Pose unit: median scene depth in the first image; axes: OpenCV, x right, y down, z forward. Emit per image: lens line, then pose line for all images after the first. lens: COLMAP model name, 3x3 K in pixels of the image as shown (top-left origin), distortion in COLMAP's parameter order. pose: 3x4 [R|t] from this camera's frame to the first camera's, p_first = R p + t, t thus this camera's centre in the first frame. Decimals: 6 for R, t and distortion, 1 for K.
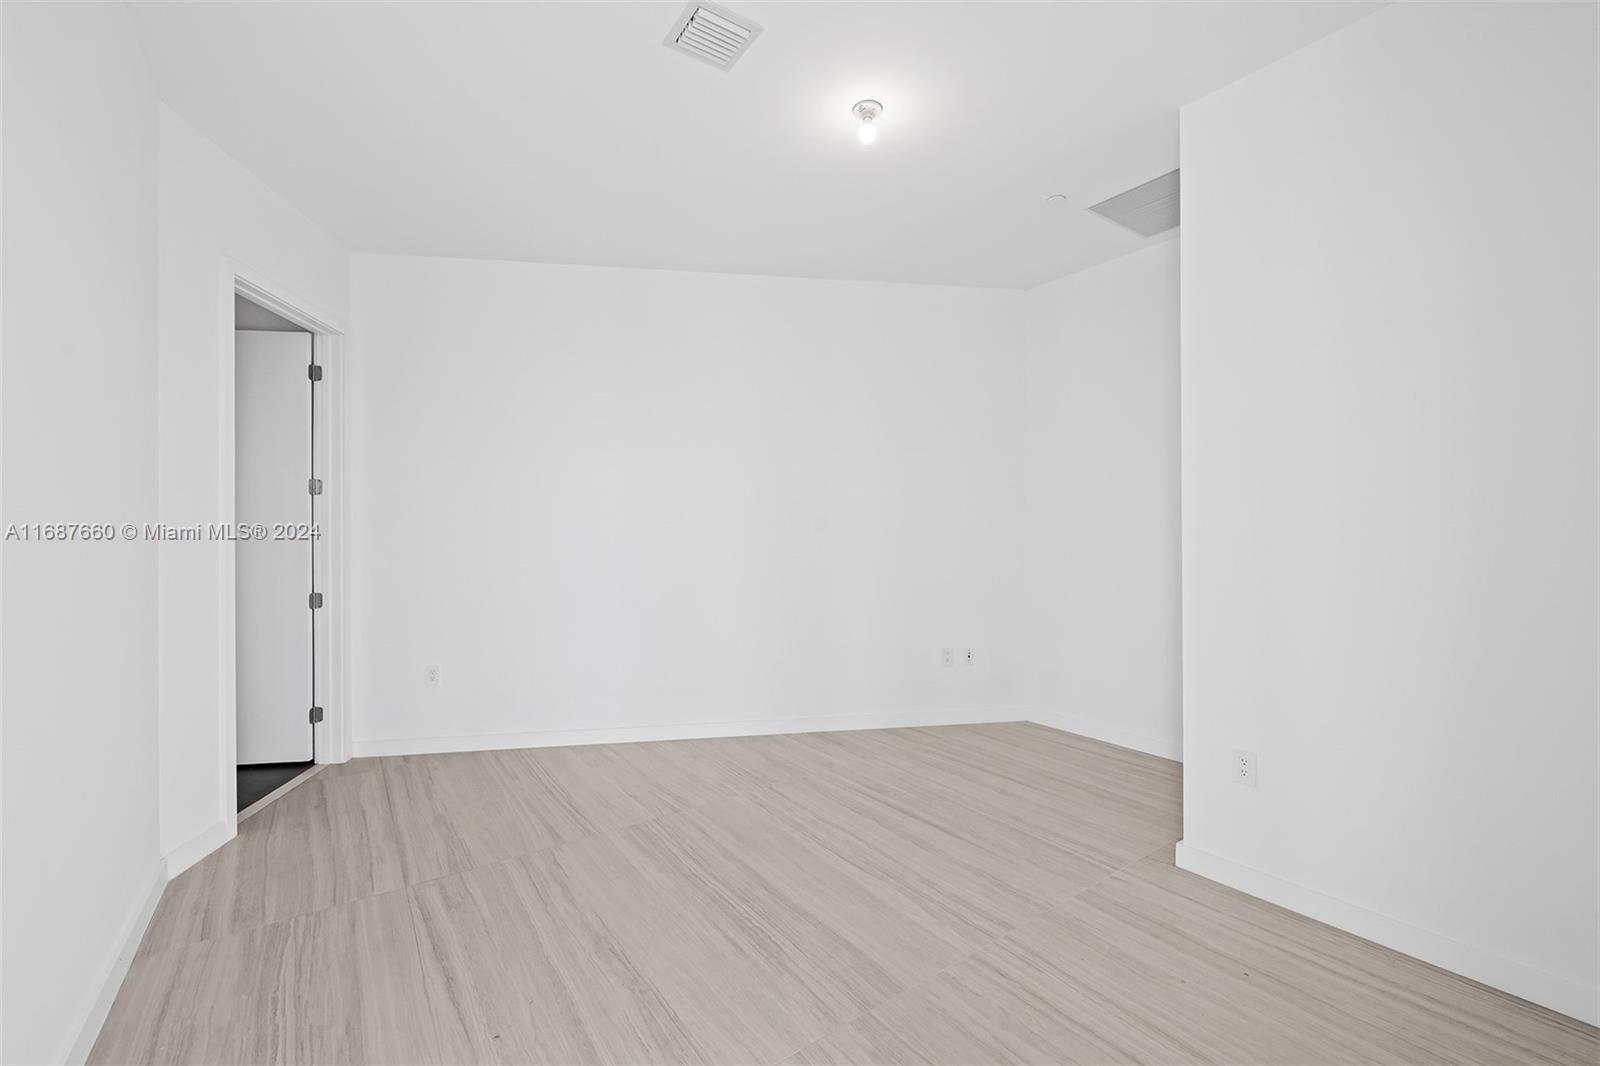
lens RADIAL K [[683.8, 0, 791.5], [0, 683.8, 527.5], [0, 0, 1]] dist [0.000531, -0.003095]
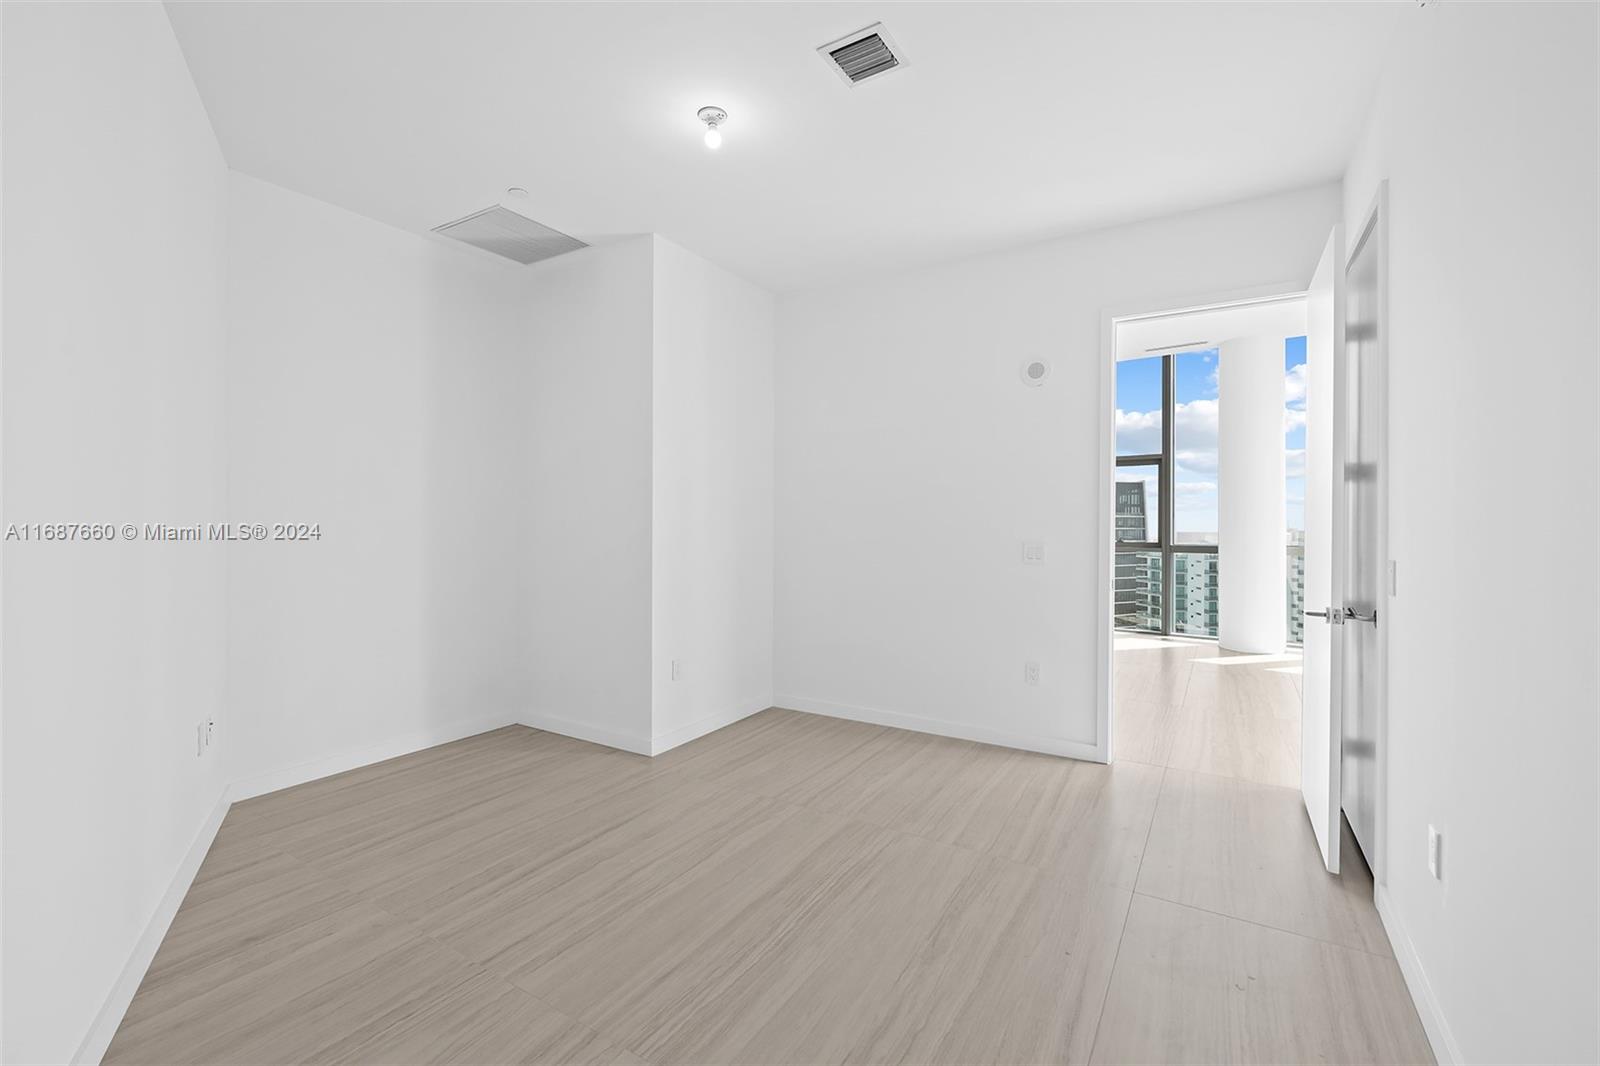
lens RADIAL K [[713.2, 0, 801.9], [0, 713.2, 531.4], [0, 0, 1]] dist [0.003925, -0.003313]
pose [[-0.428554, -0.008161, 0.903479, -0.925793], [-0.004273, 0.999966, 0.007005, 0.003477], [-0.903506, -0.000859, -0.428575, 1.337927]]
